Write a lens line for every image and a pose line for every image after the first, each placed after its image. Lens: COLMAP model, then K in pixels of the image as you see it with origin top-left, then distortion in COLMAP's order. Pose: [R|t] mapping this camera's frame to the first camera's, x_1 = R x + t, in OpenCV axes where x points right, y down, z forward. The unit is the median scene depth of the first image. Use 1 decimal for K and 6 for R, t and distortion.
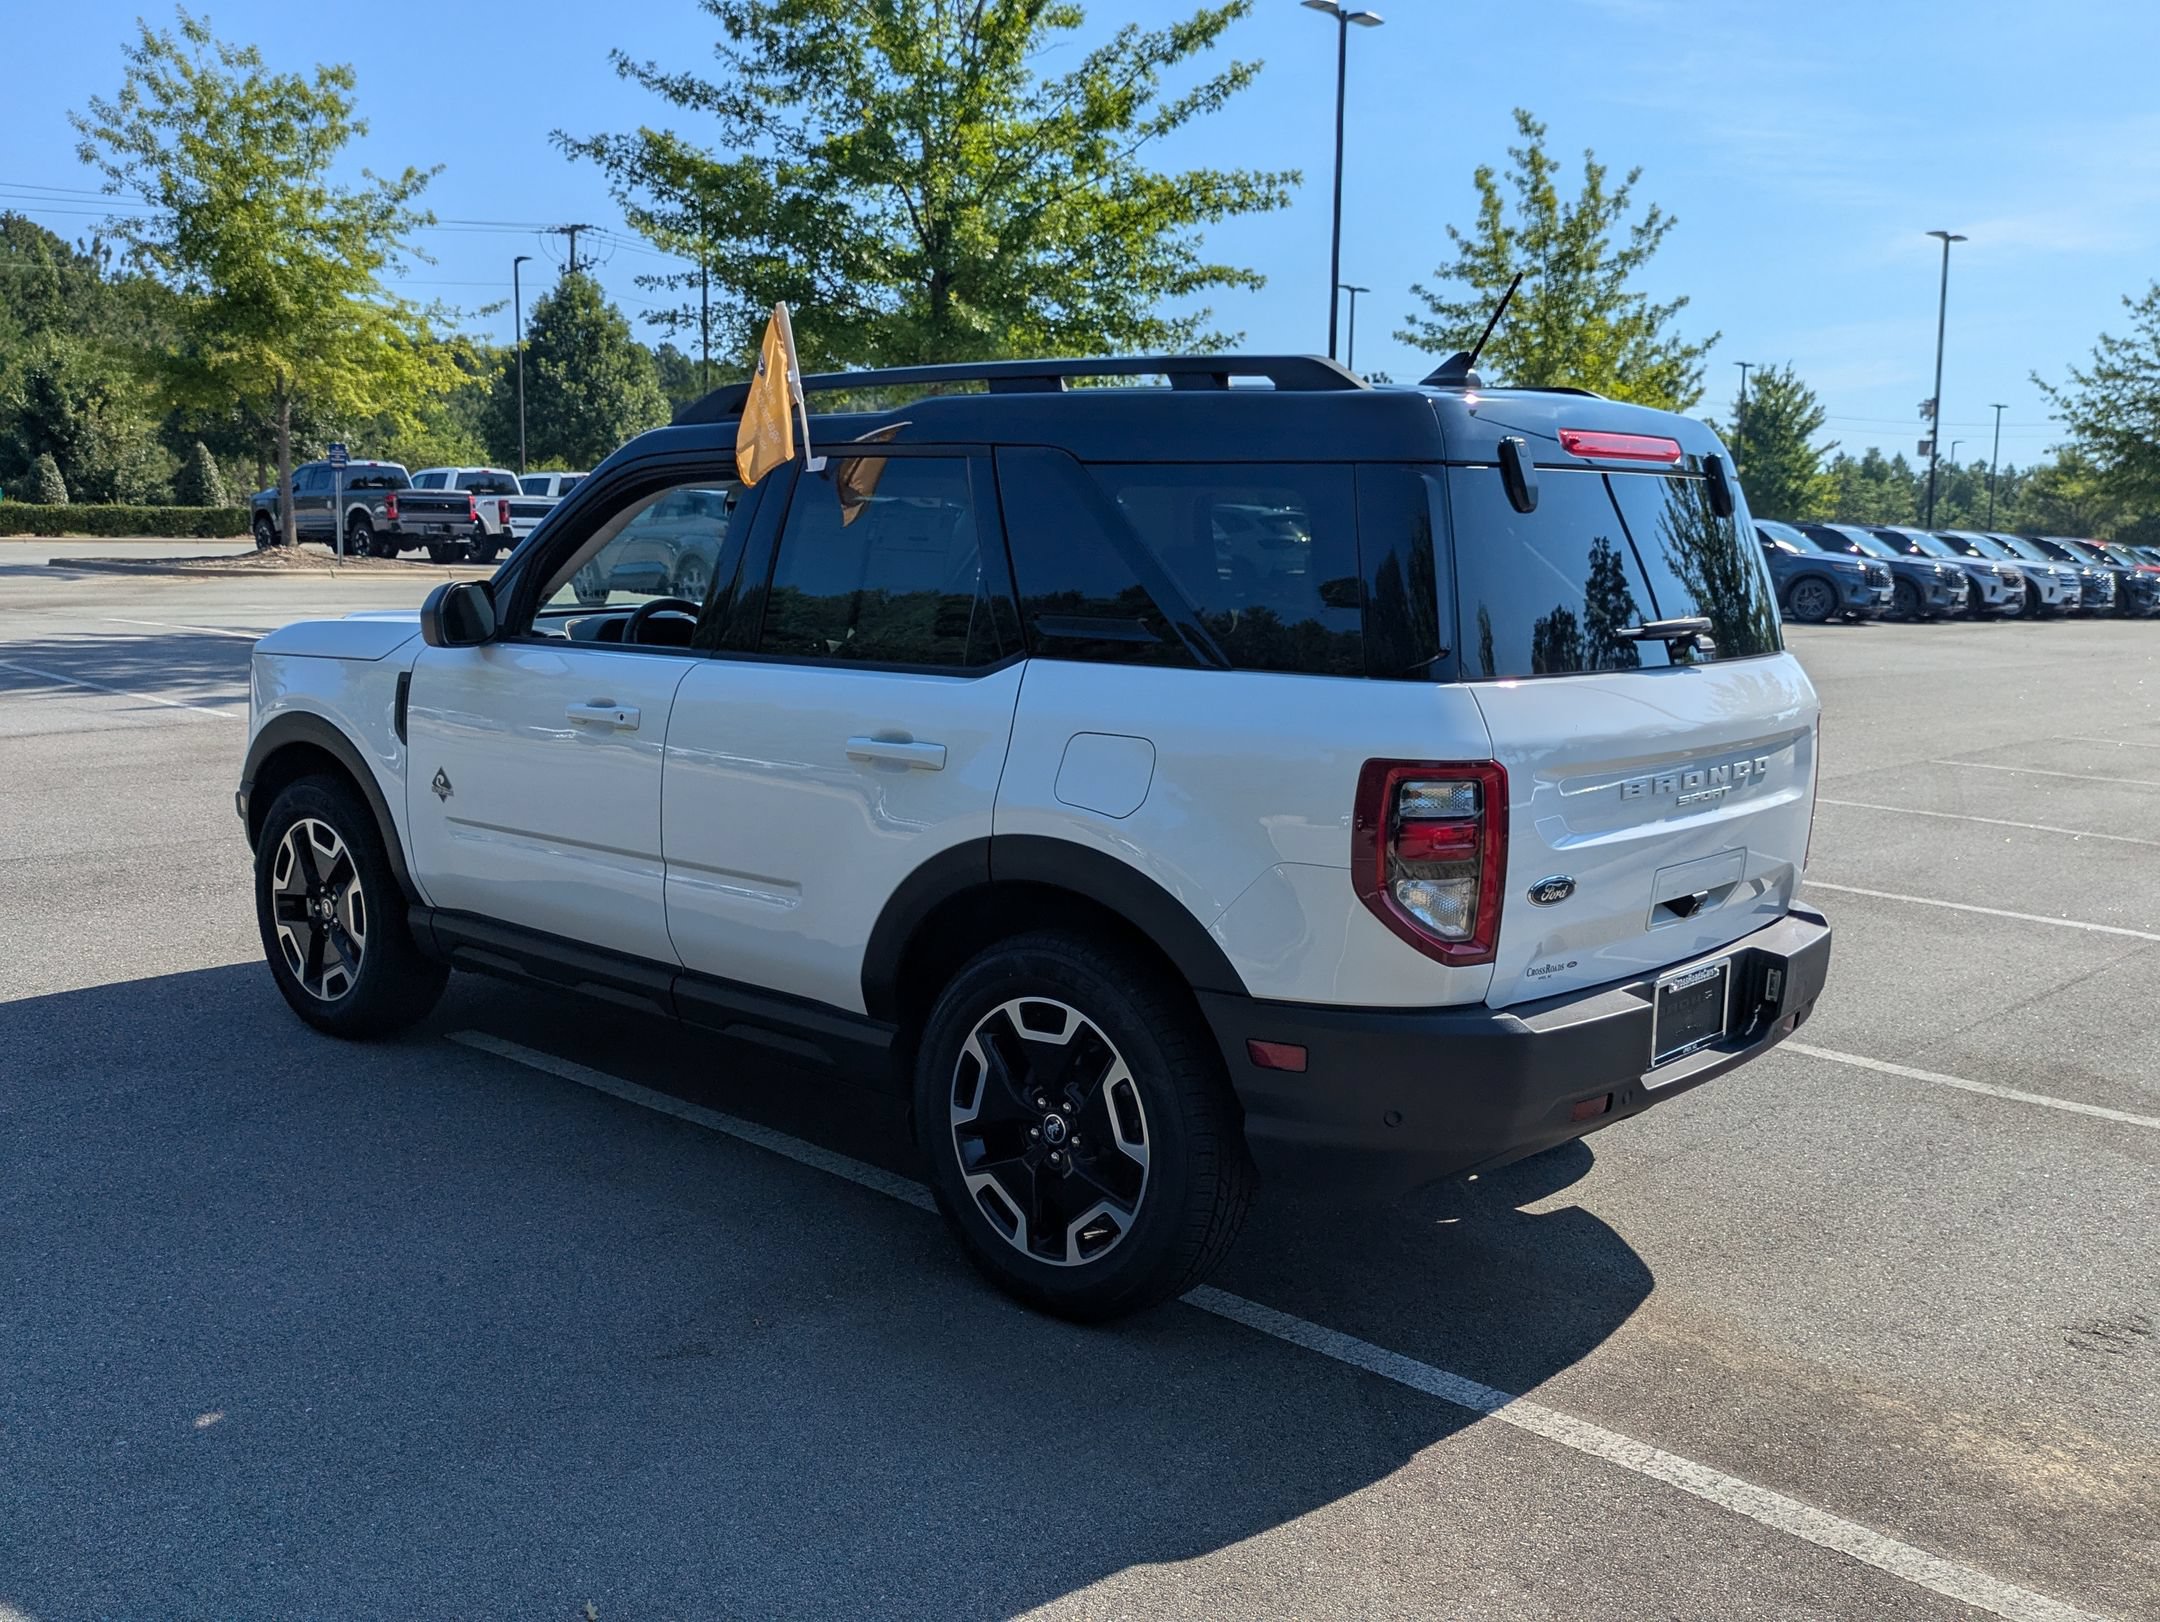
lens RADIAL K [[2028.1, 0, 1097.8], [0, 2028.1, 824.4], [0, 0, 1]] dist [0.024113, 0.000000]
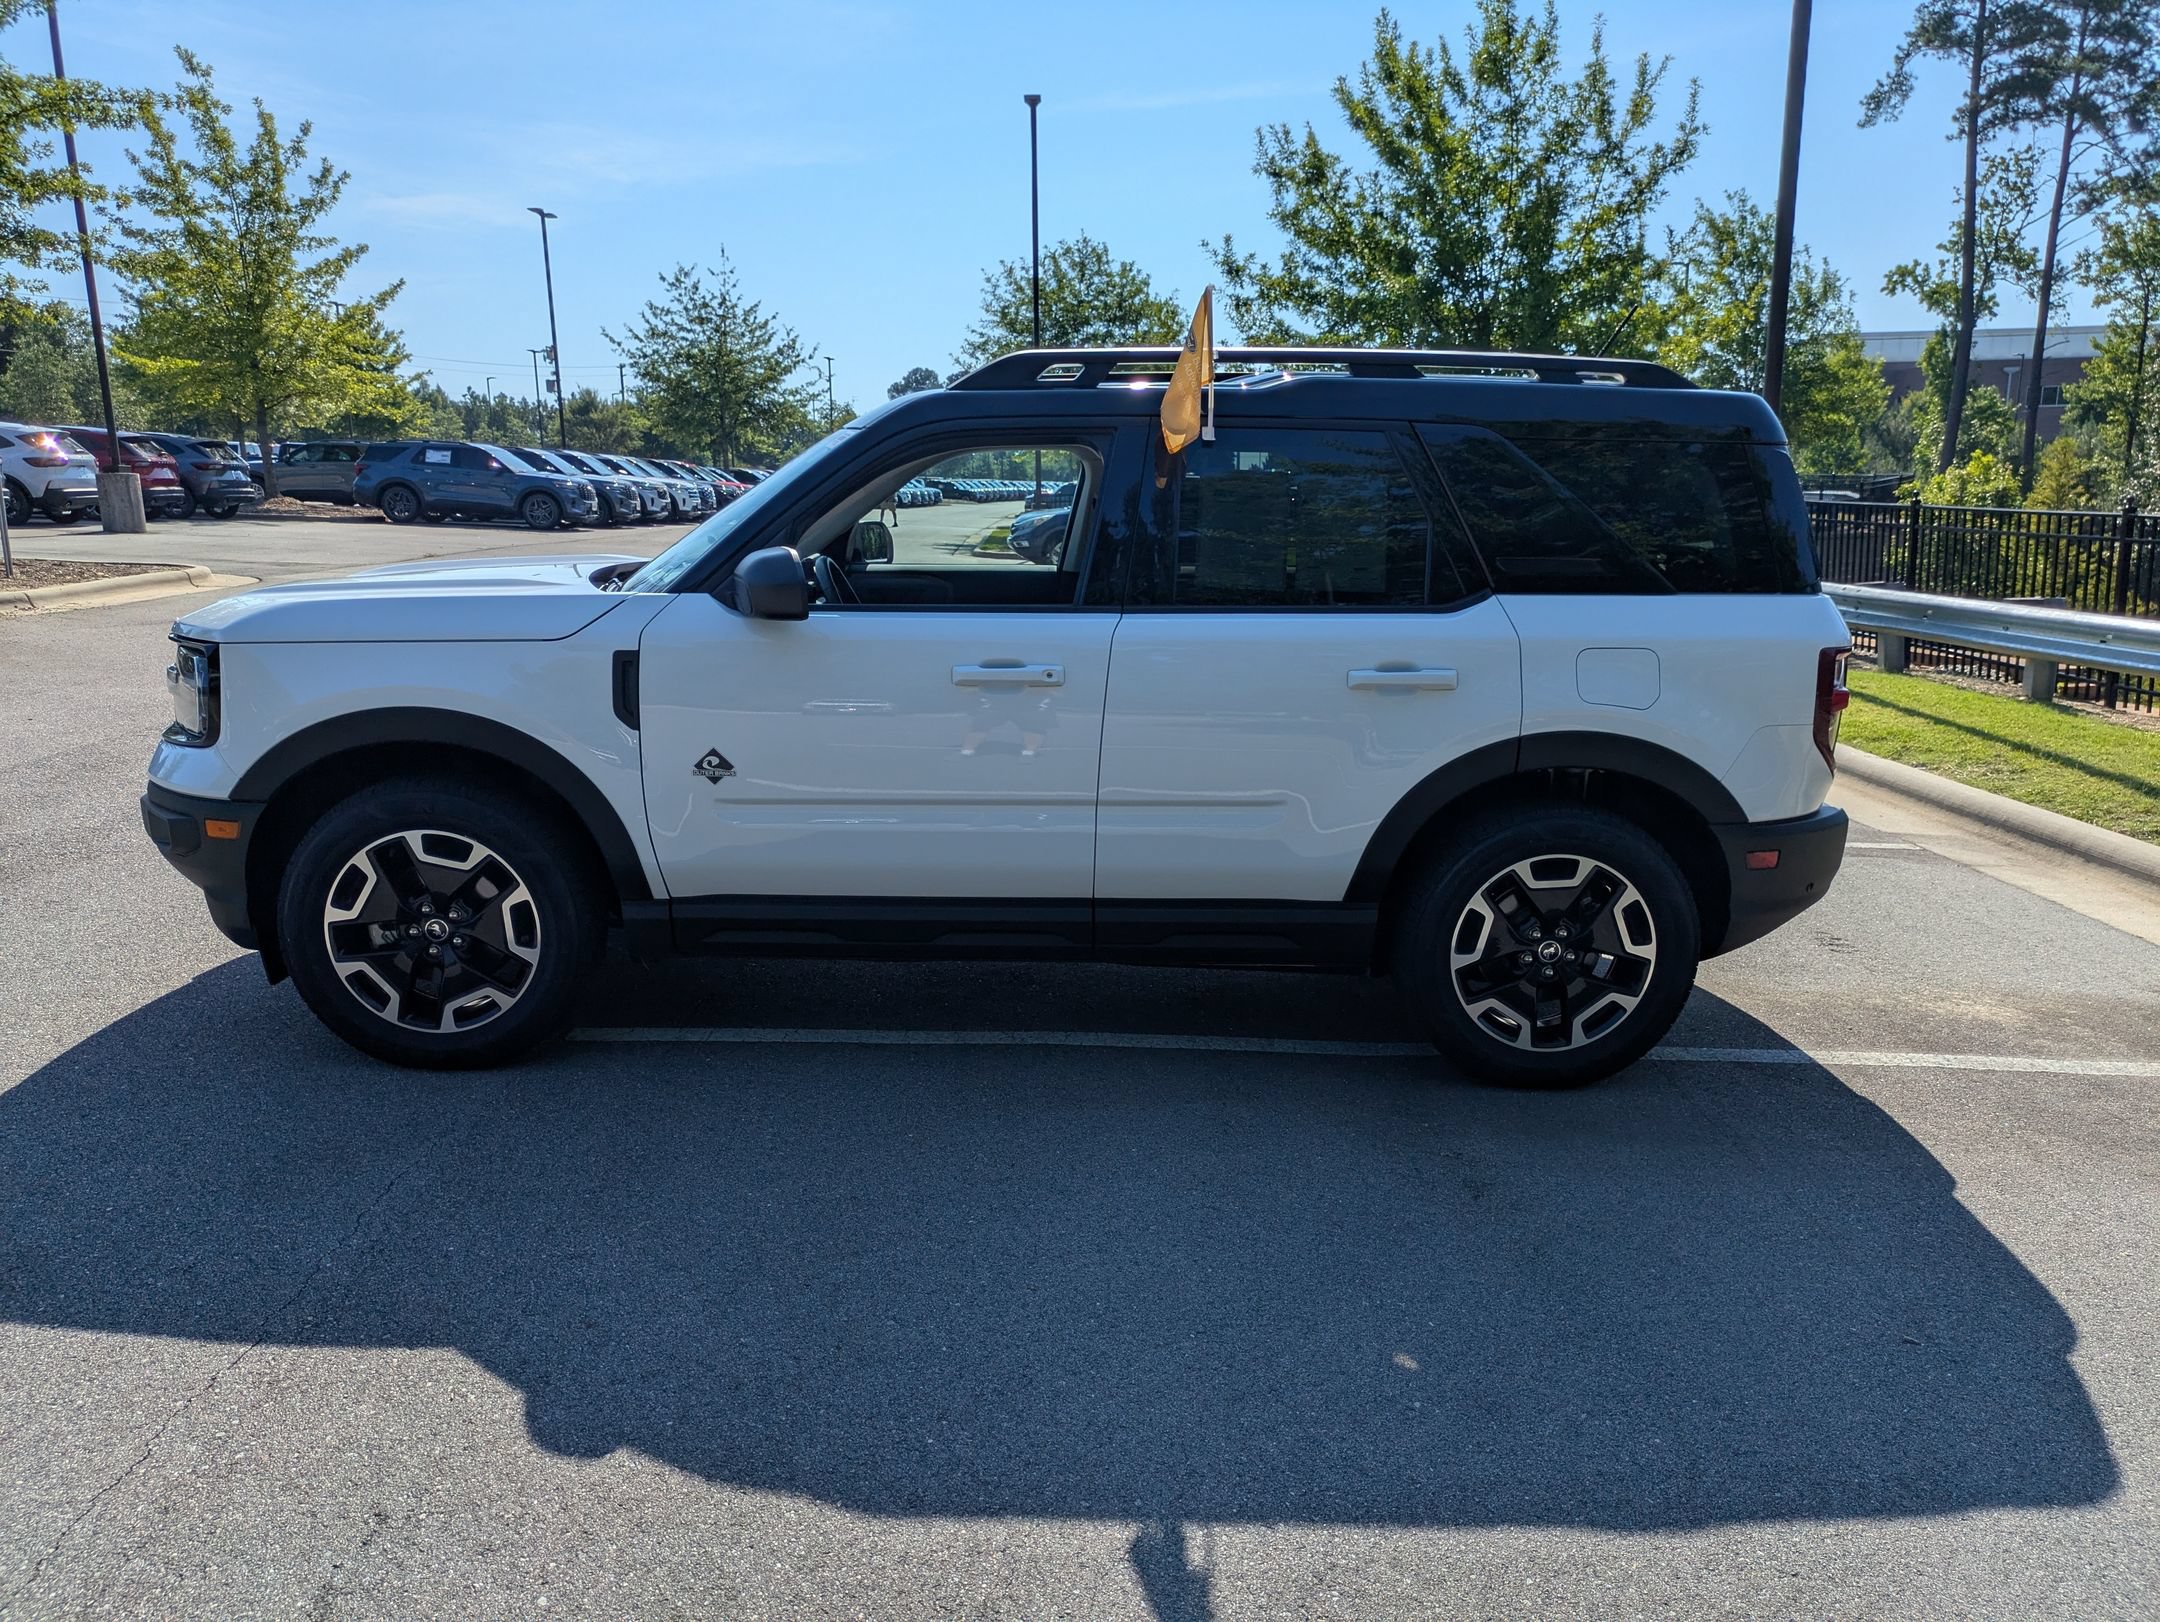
lens RADIAL K [[1627.5, 0, 1077.6], [0, 1627.5, 822.9], [0, 0, 1]] dist [0.014348, 0.005479]
pose [[0.713107, -0.151777, 0.684428, -0.106900], [0.094581, 0.988186, 0.120593, -0.010129], [-0.694645, -0.021262, 0.719038, 0.050147]]
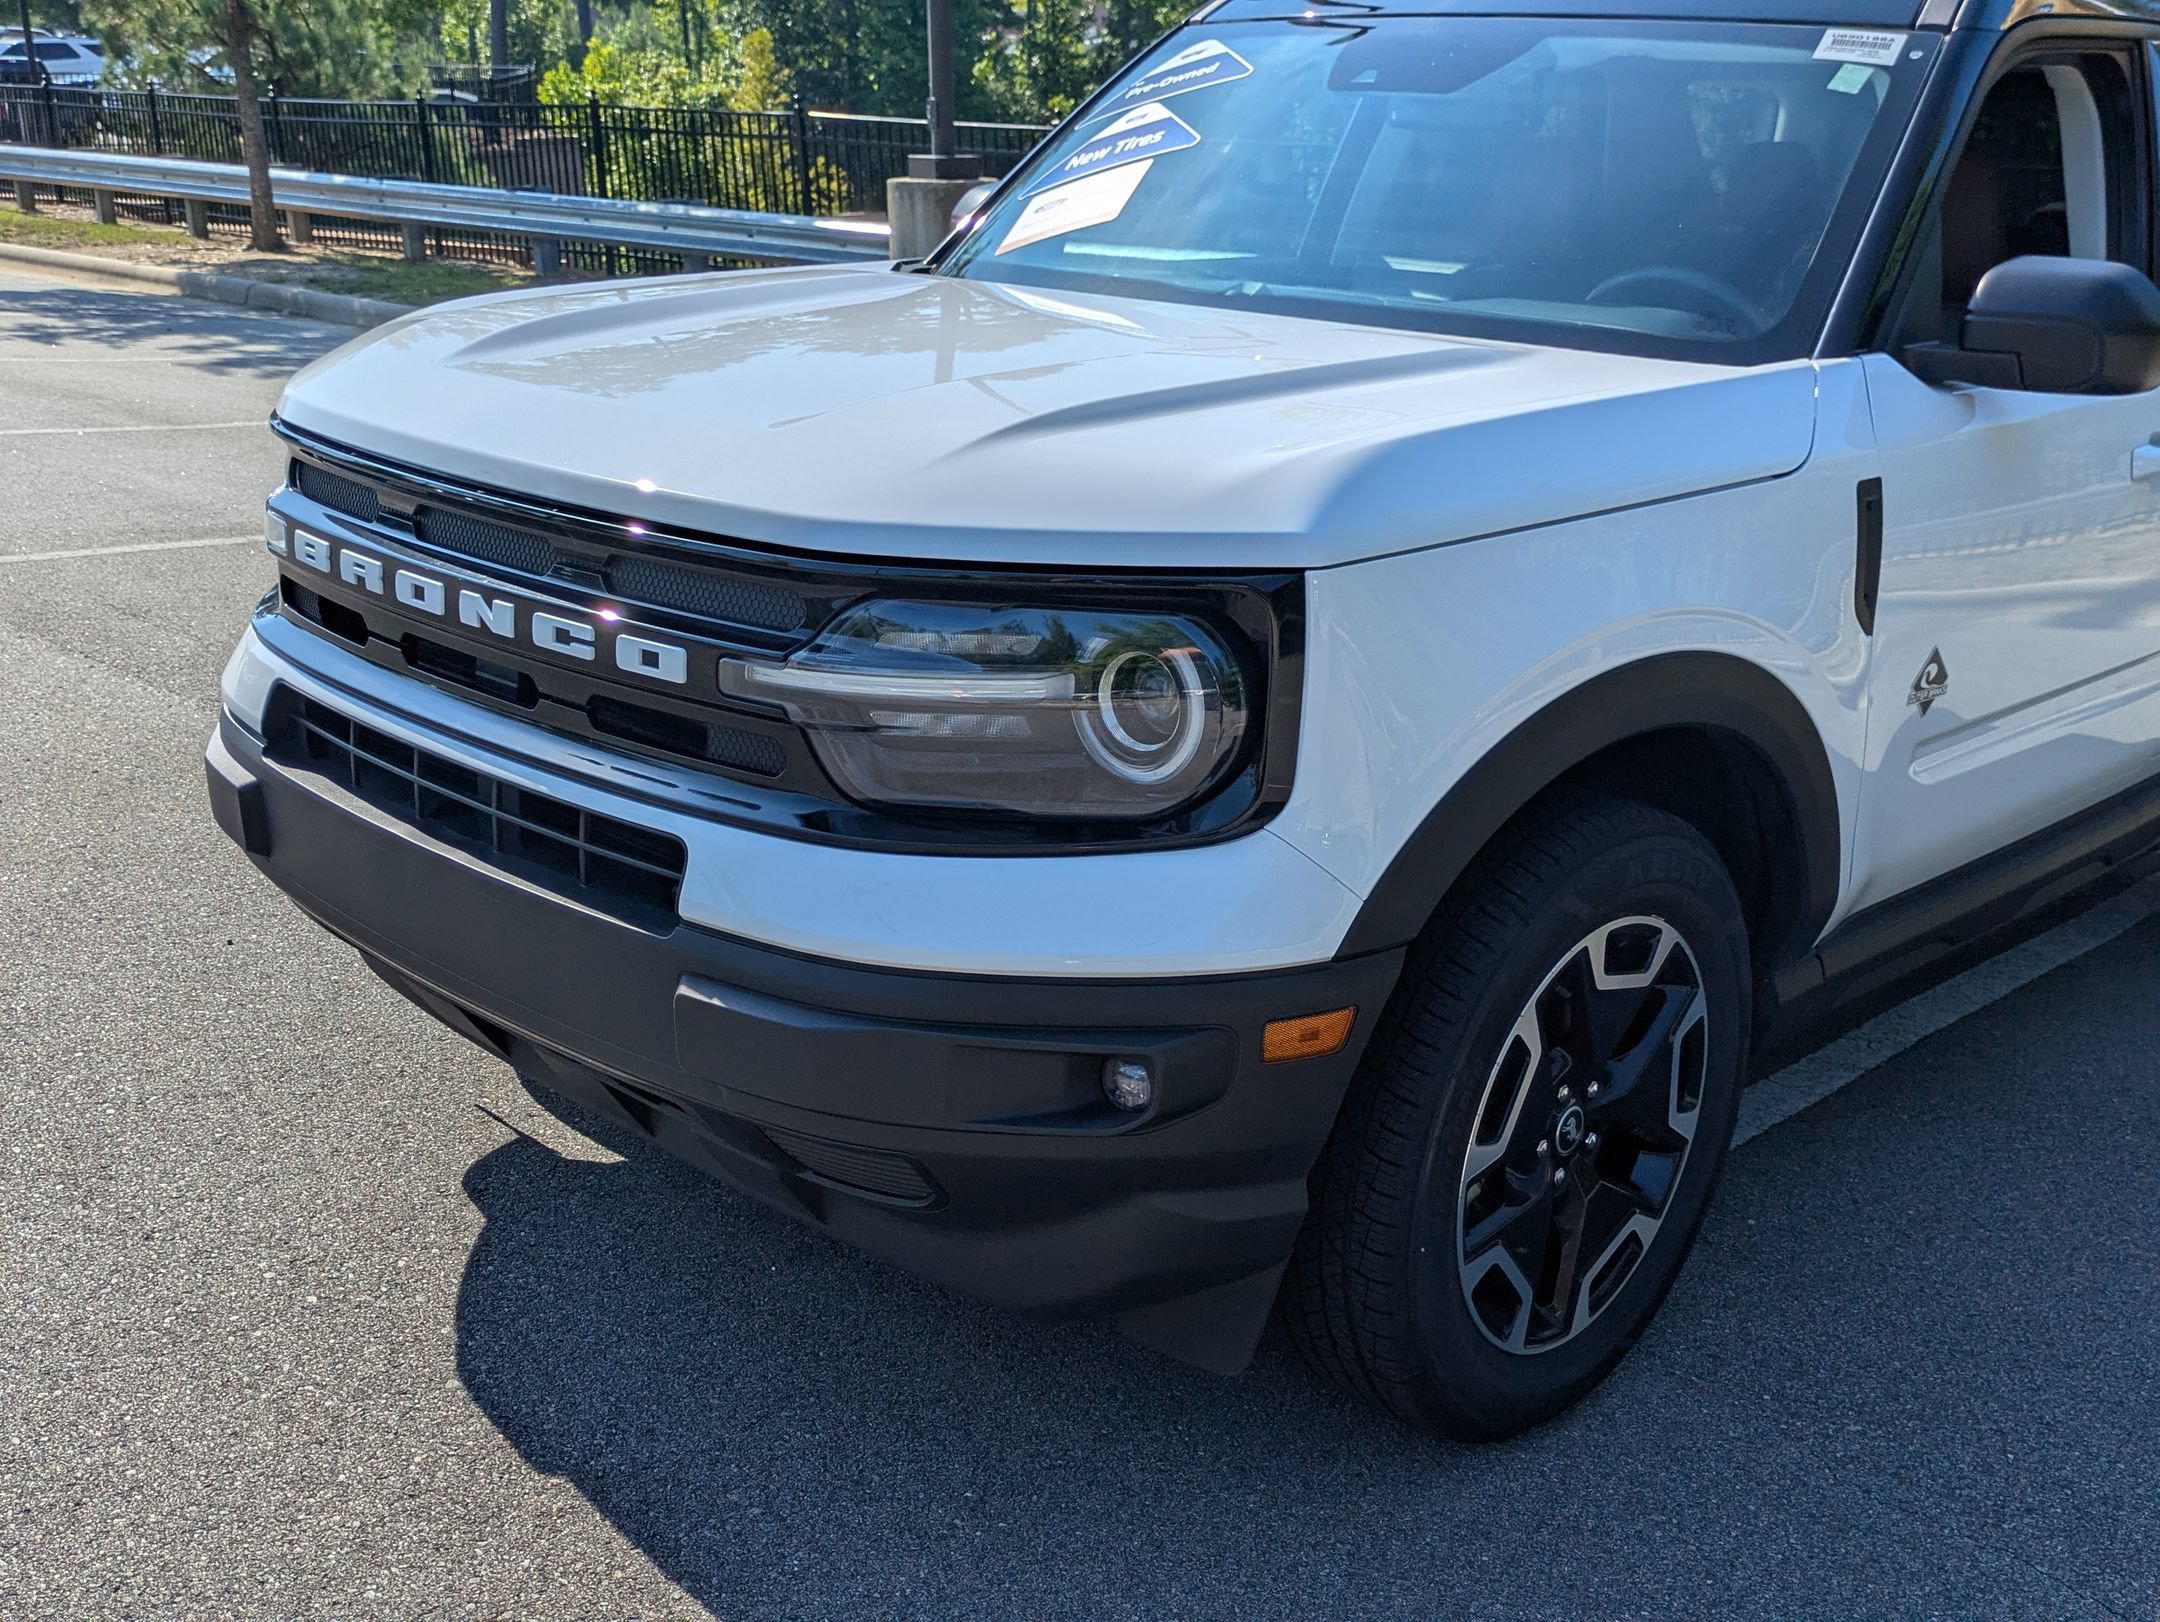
lens RADIAL K [[2285.0, 0, 1090.4], [0, 2285.0, 830.6], [0, 0, 1]] dist [0.035698, 0.000000]
pose [[0.016841, -0.314829, 0.948999, -0.130707], [0.105151, 0.944428, 0.311447, -0.028012], [-0.994314, 0.094543, 0.049010, 0.181592]]
